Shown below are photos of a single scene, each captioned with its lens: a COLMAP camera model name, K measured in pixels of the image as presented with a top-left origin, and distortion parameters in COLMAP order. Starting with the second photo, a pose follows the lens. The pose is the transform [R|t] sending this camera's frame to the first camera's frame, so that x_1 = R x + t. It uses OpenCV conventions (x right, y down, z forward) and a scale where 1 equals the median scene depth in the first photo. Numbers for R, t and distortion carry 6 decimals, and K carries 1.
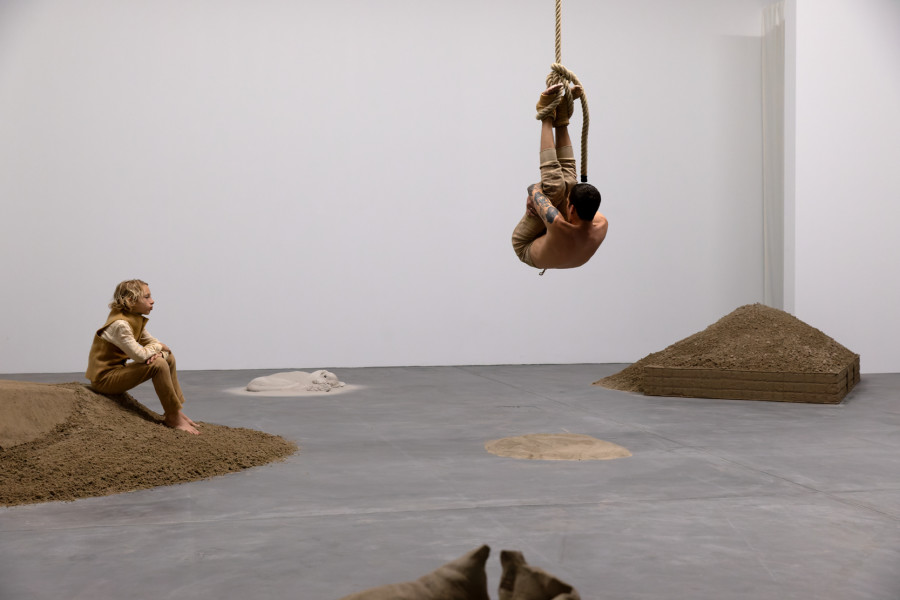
lens RADIAL K [[1124.1, 0, 449.6], [0, 1124.1, 299.0], [0, 0, 1]] dist [0.037225, 0.000000]
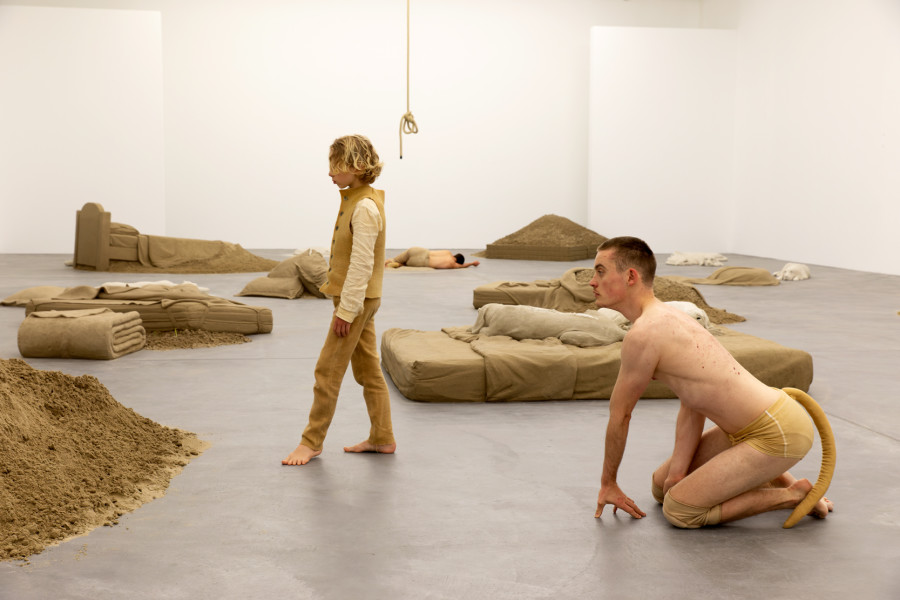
lens RADIAL K [[1166.1, 0, 453.6], [0, 1166.1, 301.0], [0, 0, 1]] dist [0.036080, 0.000000]
pose [[0.996902, 0.013363, -0.077509, 0.287202], [-0.007909, 0.997498, 0.070253, 0.014904], [0.078254, -0.069423, 0.994513, -1.139588]]
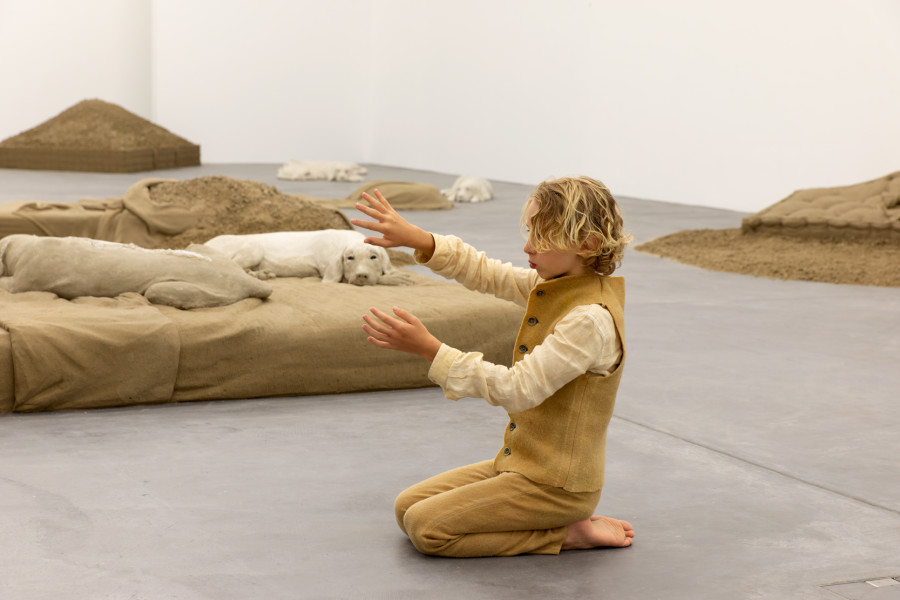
lens RADIAL K [[1713.3, 0, 453.3], [0, 1713.3, 305.5], [0, 0, 1]] dist [0.078325, 0.000000]
pose [[0.976386, -0.002670, 0.216018, 0.272203], [-0.020394, 0.994319, 0.104472, 0.026880], [-0.215069, -0.106410, 0.970784, -1.026289]]
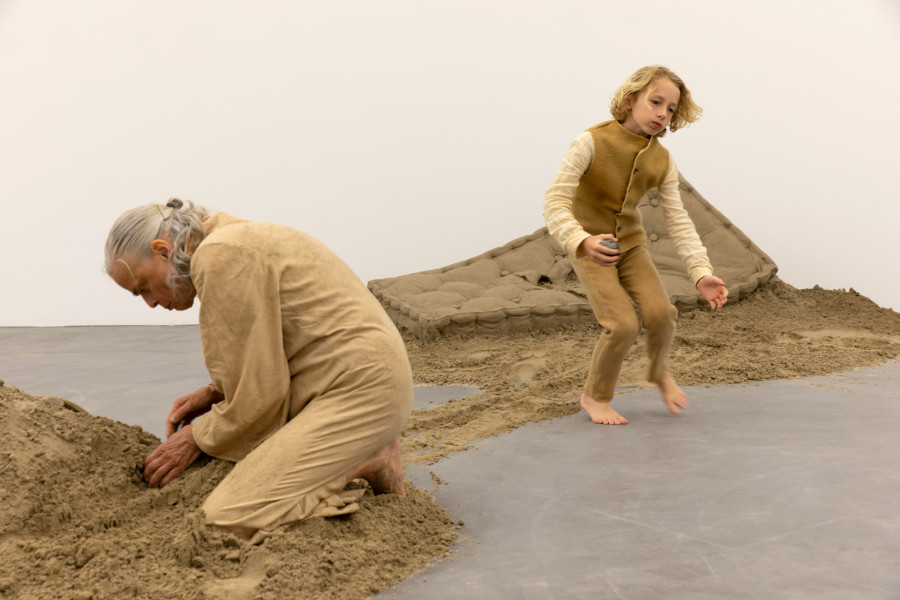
lens RADIAL K [[1124.1, 0, 451.6], [0, 1124.1, 298.7], [0, 0, 1]] dist [0.037225, 0.000000]
pose [[0.352349, -0.074408, 0.932906, 0.178240], [0.043776, 0.997054, 0.062990, 0.039792], [-0.934844, 0.018645, 0.354569, -0.125165]]
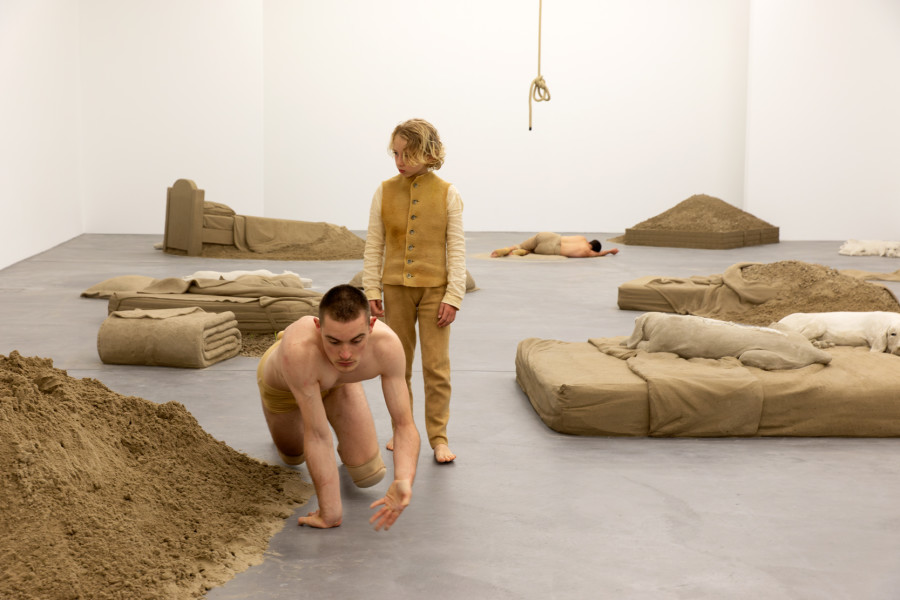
lens RADIAL K [[1291.8, 0, 449.1], [0, 1291.8, 301.0], [0, 0, 1]] dist [0.040391, 0.000000]
pose [[0.984230, 0.029645, -0.174391, 0.265731], [-0.015075, 0.996328, 0.084286, 0.006583], [0.176249, -0.080328, 0.981062, -1.079514]]
